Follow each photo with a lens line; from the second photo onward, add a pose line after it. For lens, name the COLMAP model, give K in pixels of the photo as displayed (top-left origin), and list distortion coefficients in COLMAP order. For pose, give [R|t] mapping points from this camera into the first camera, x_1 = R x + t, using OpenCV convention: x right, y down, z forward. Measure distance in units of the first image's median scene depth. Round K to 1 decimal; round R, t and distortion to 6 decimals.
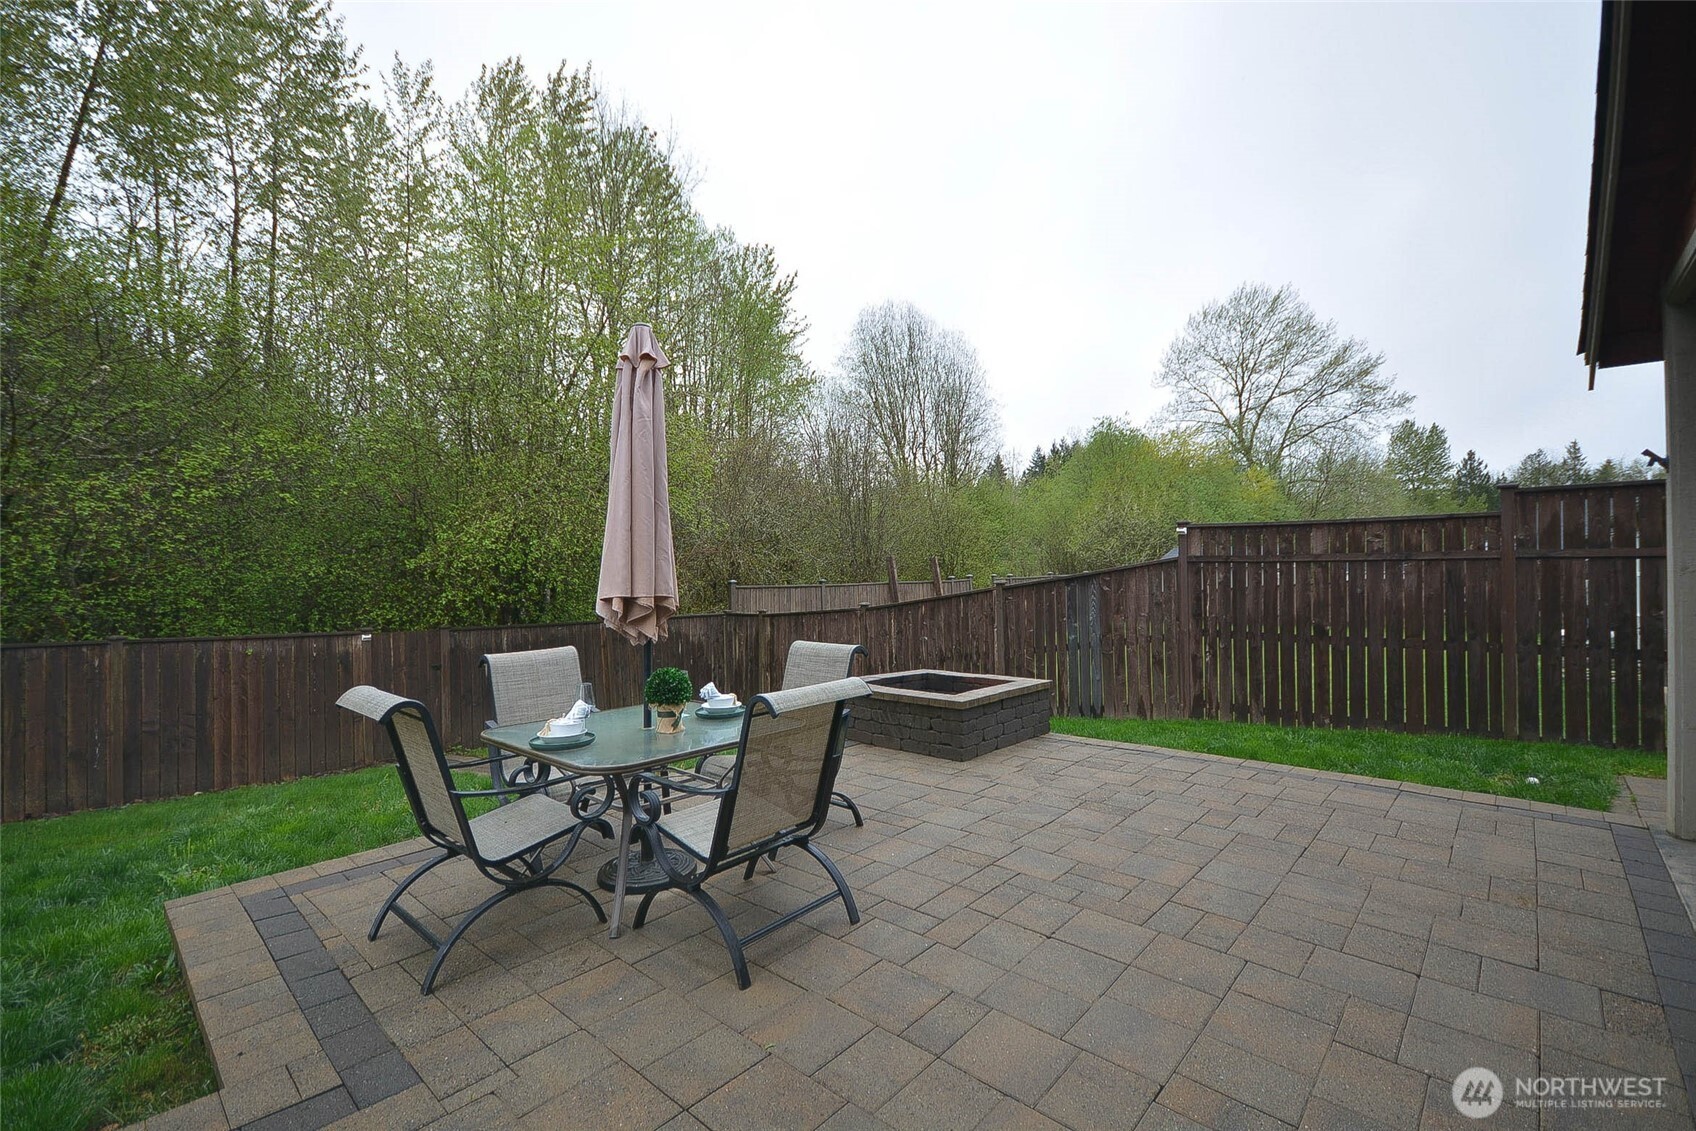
lens RADIAL K [[745.4, 0, 859.4], [0, 745.4, 567.6], [0, 0, 1]] dist [0.004778, 0.000487]
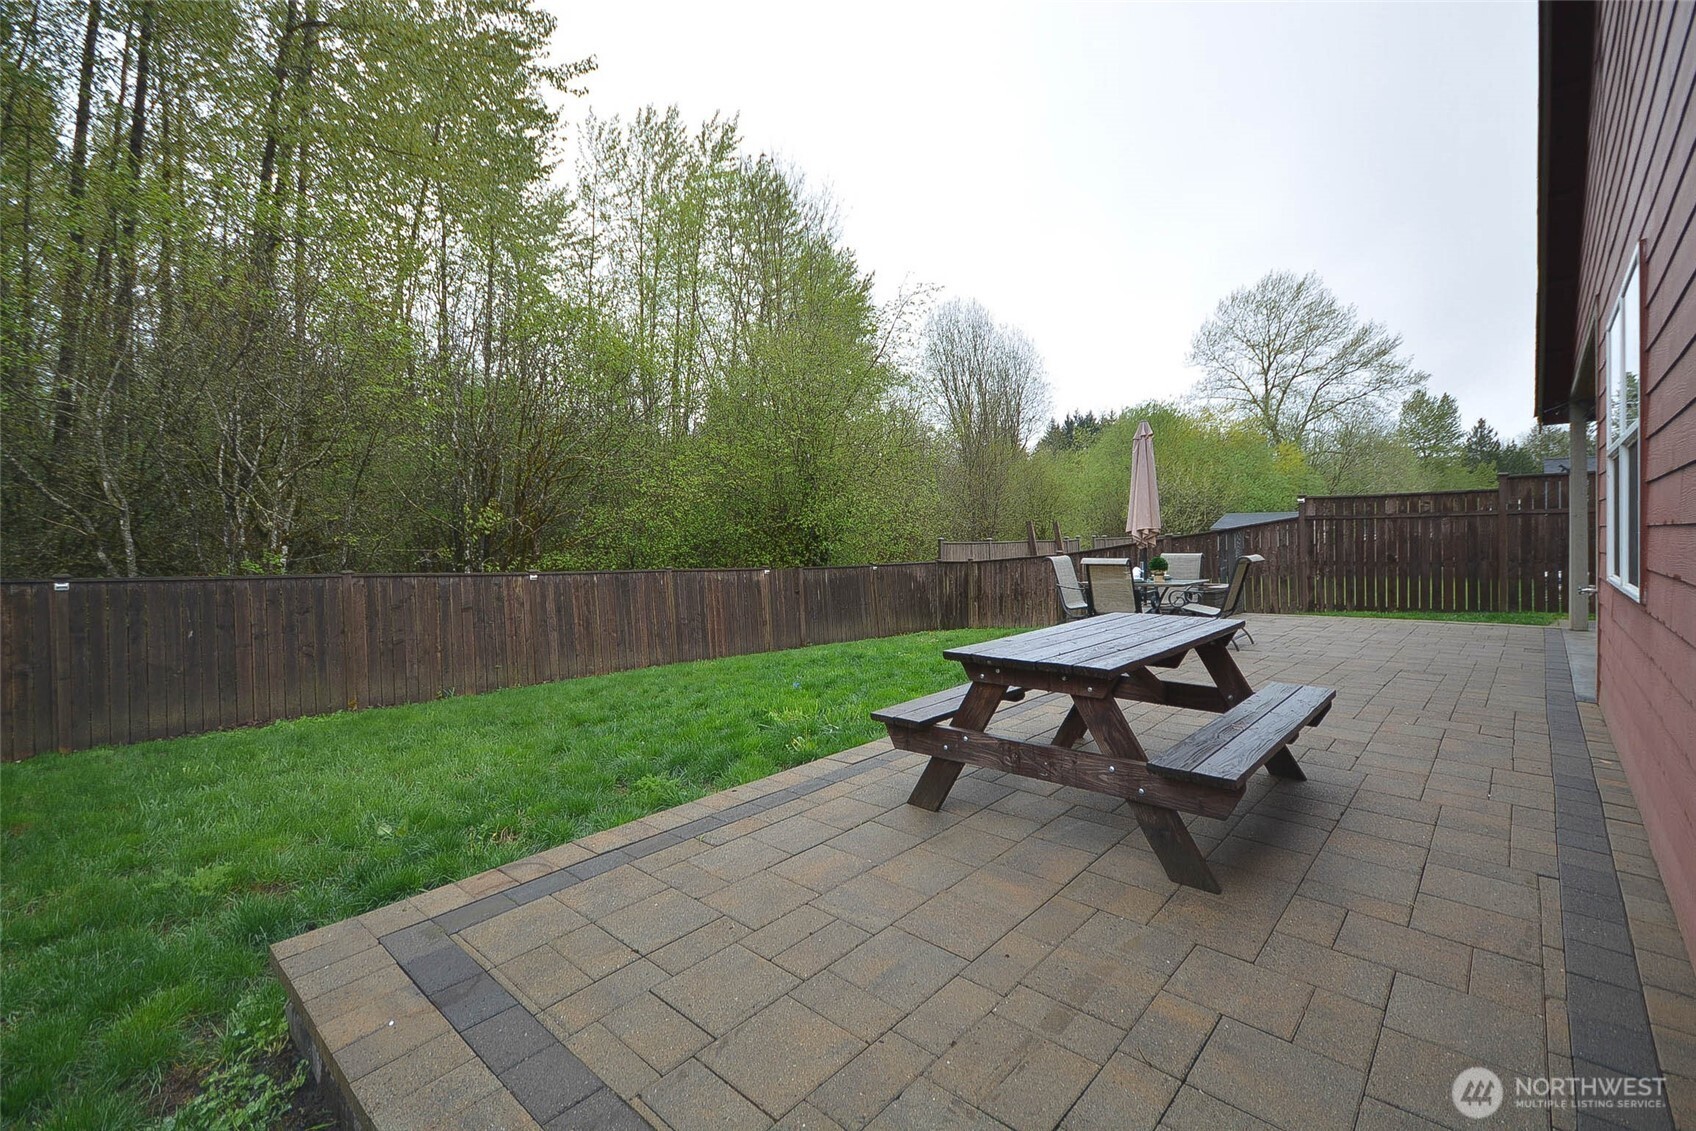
lens RADIAL K [[745.4, 0, 842.5], [0, 745.4, 553.0], [0, 0, 1]] dist [0.004778, 0.000487]
pose [[0.999782, -0.005745, -0.020094, -0.090344], [0.006150, 0.999779, 0.020124, 0.004452], [0.019974, -0.020243, 0.999596, -0.109723]]
